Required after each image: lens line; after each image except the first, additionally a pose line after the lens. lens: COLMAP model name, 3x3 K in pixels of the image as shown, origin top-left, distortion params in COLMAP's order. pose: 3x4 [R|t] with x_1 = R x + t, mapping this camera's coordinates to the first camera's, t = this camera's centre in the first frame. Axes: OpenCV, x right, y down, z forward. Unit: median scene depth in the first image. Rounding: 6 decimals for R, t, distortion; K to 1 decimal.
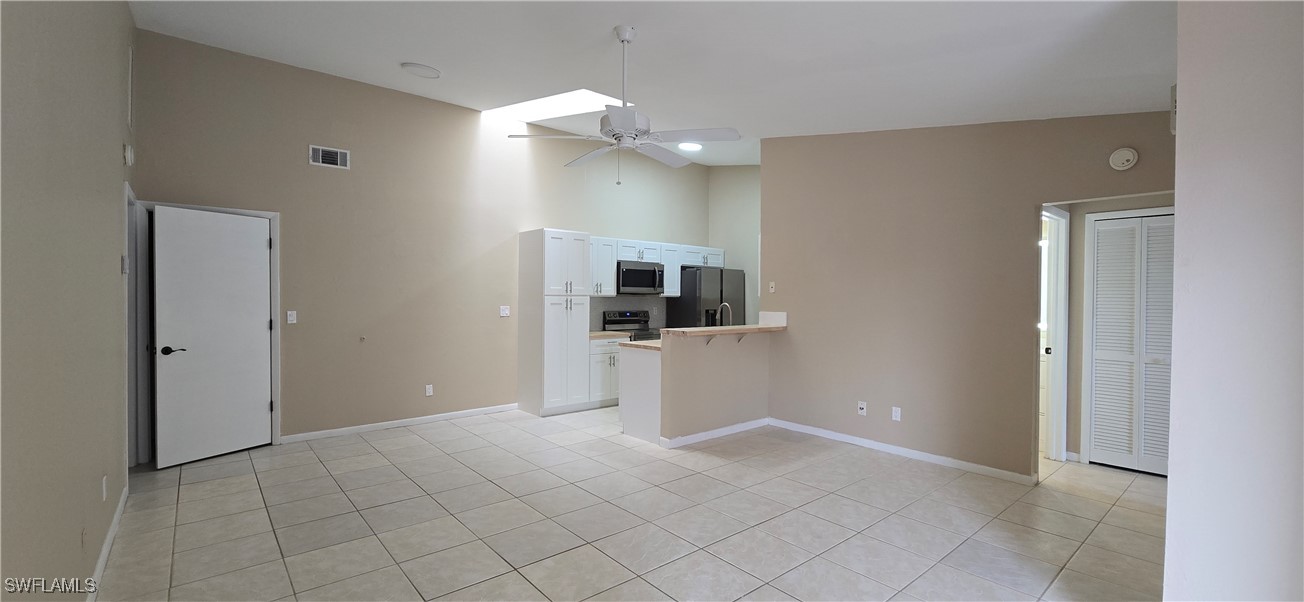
lens RADIAL K [[533.0, 0, 648.0], [0, 533.0, 300.9], [0, 0, 1]] dist [-0.001486, 0.000018]
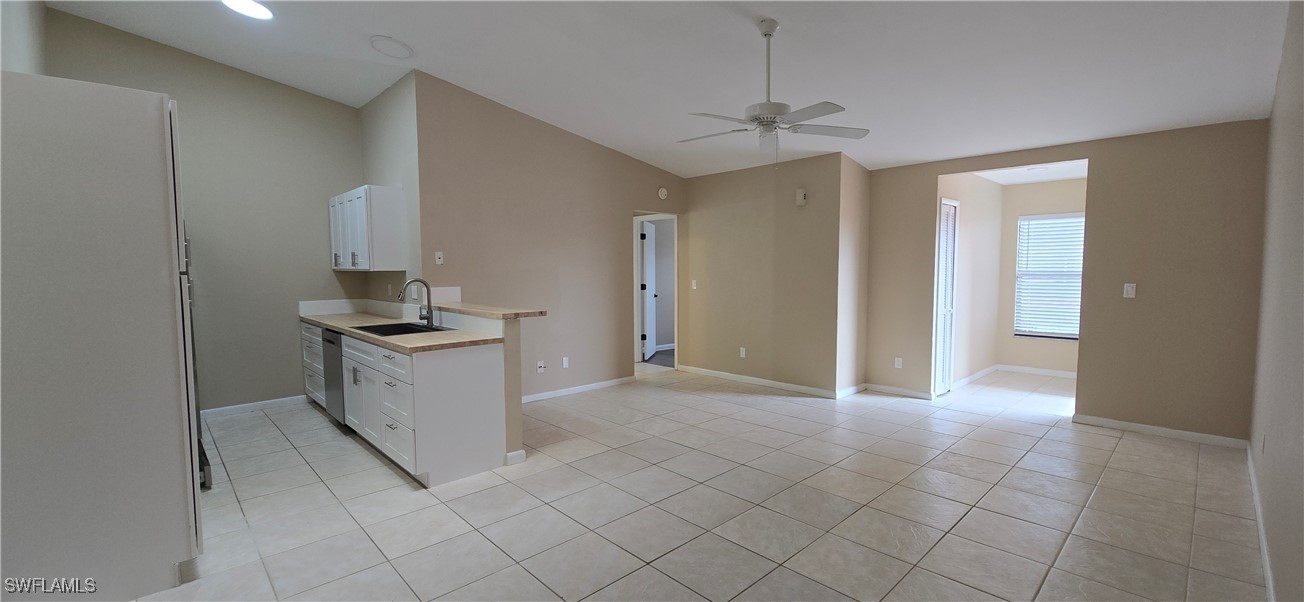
lens RADIAL K [[533.0, 0, 648.0], [0, 533.0, 300.9], [0, 0, 1]] dist [-0.001486, 0.000018]
pose [[-0.055404, -0.070751, 0.995954, -0.789974], [0.014900, 0.997317, 0.071676, -0.018205], [-0.998353, 0.018811, -0.054201, 0.894937]]
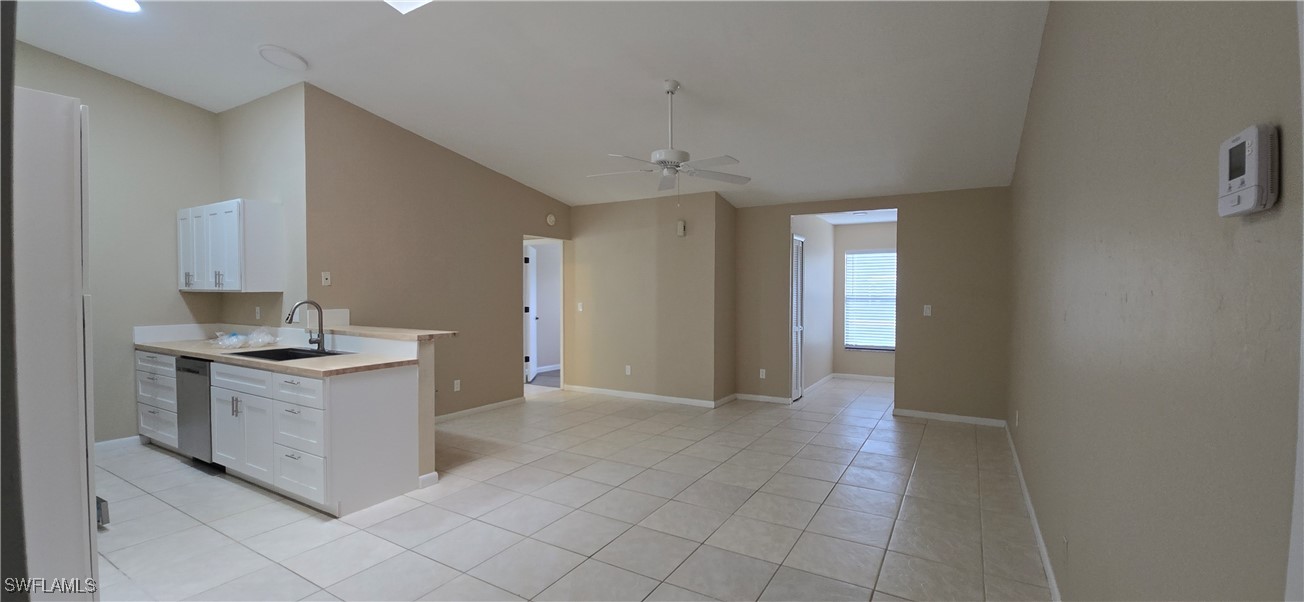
lens RADIAL K [[533.0, 0, 648.0], [0, 533.0, 300.9], [0, 0, 1]] dist [-0.001486, 0.000018]
pose [[-0.323025, -0.027169, 0.946000, -0.851627], [0.005059, 0.999524, 0.030433, -0.019224], [-0.946377, 0.014616, -0.322734, 1.000620]]
